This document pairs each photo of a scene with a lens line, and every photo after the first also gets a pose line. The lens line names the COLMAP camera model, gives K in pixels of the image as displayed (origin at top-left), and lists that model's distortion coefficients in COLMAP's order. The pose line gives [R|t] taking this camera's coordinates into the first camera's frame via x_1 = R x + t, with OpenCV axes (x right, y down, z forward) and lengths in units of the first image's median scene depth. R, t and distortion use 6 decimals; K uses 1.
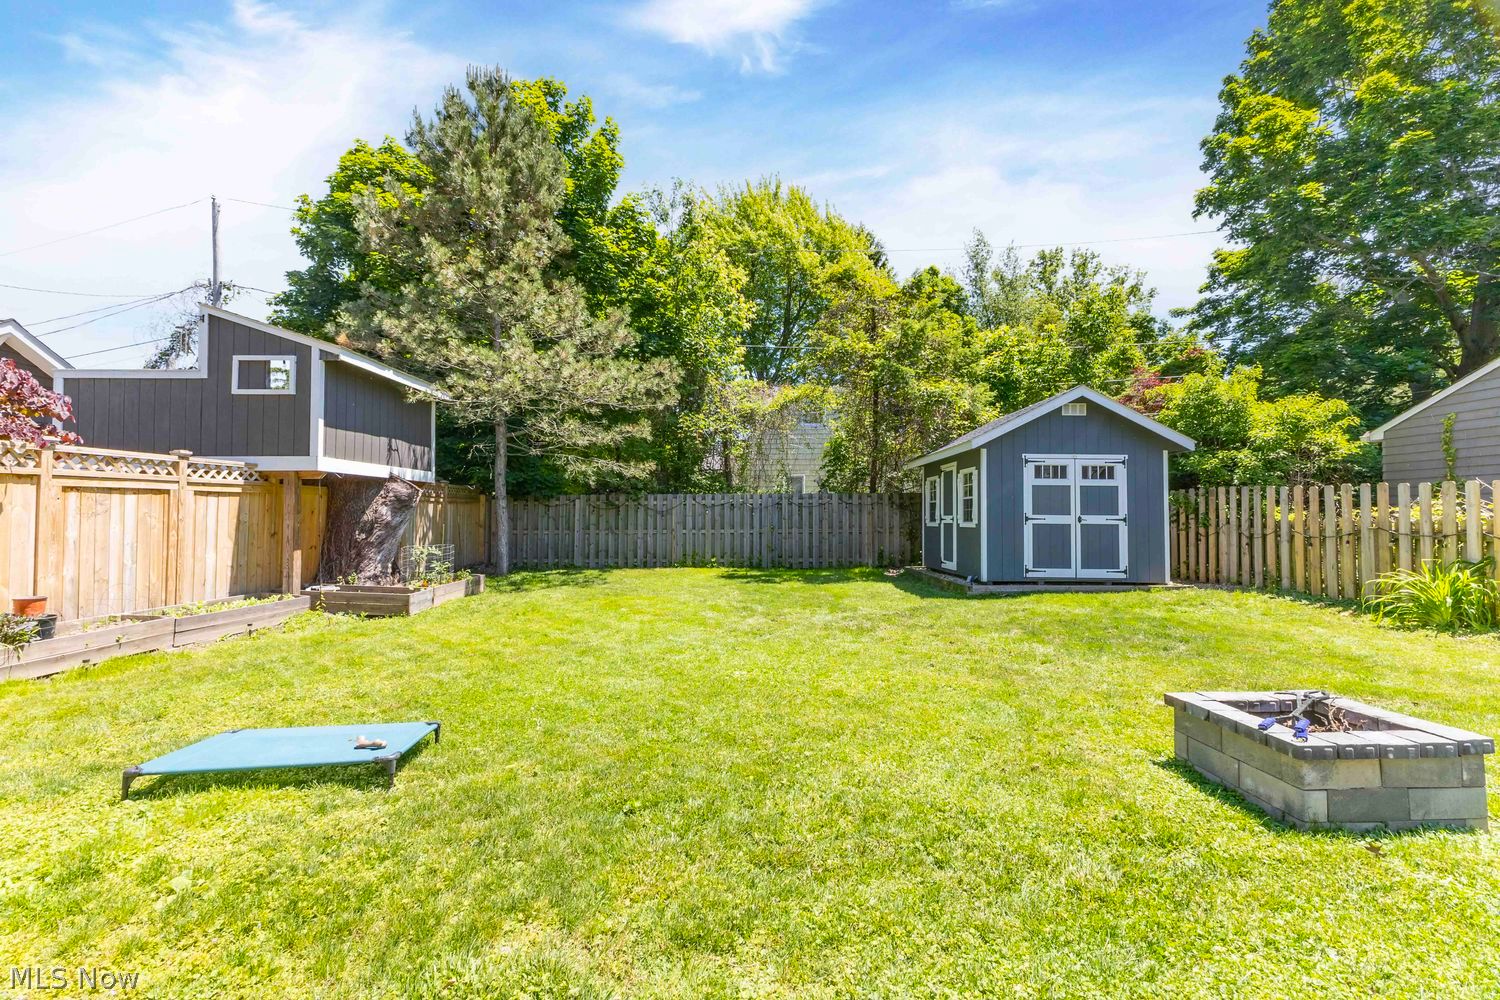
lens RADIAL K [[654.3, 0, 745.2], [0, 654.3, 500.4], [0, 0, 1]] dist [0.003530, -0.000655]
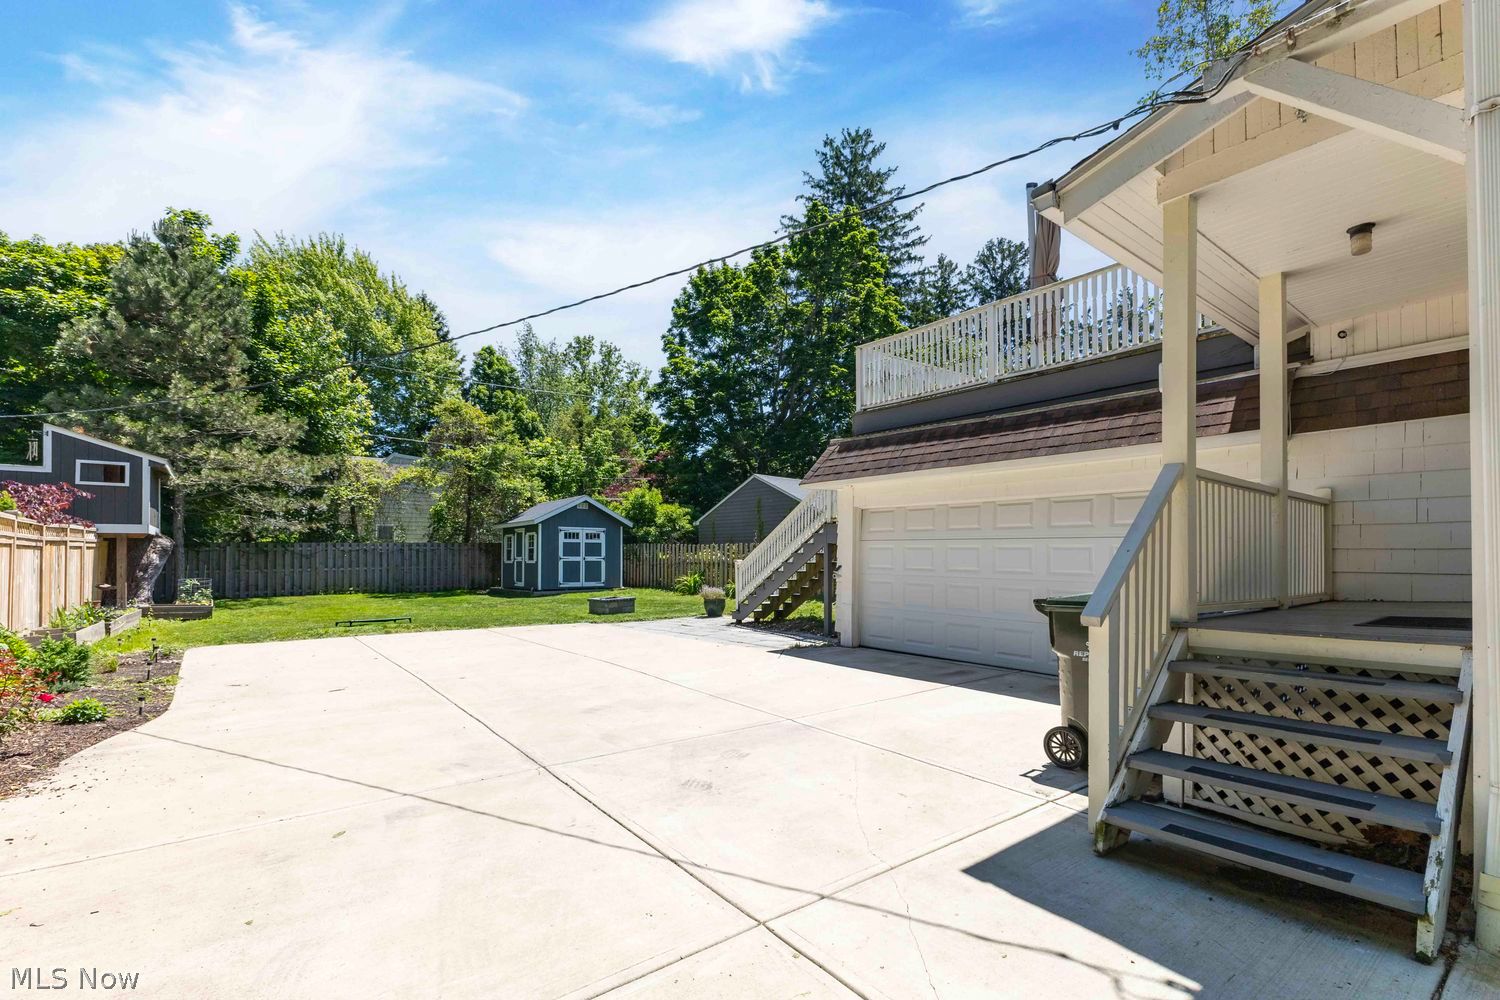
lens RADIAL K [[654.3, 0, 746.2], [0, 654.3, 545.0], [0, 0, 1]] dist [0.003530, -0.000655]
pose [[0.780686, 0.004148, 0.624909, -0.275660], [-0.009508, 0.999941, 0.005240, -0.021086], [-0.624851, -0.010032, 0.780680, -0.671290]]
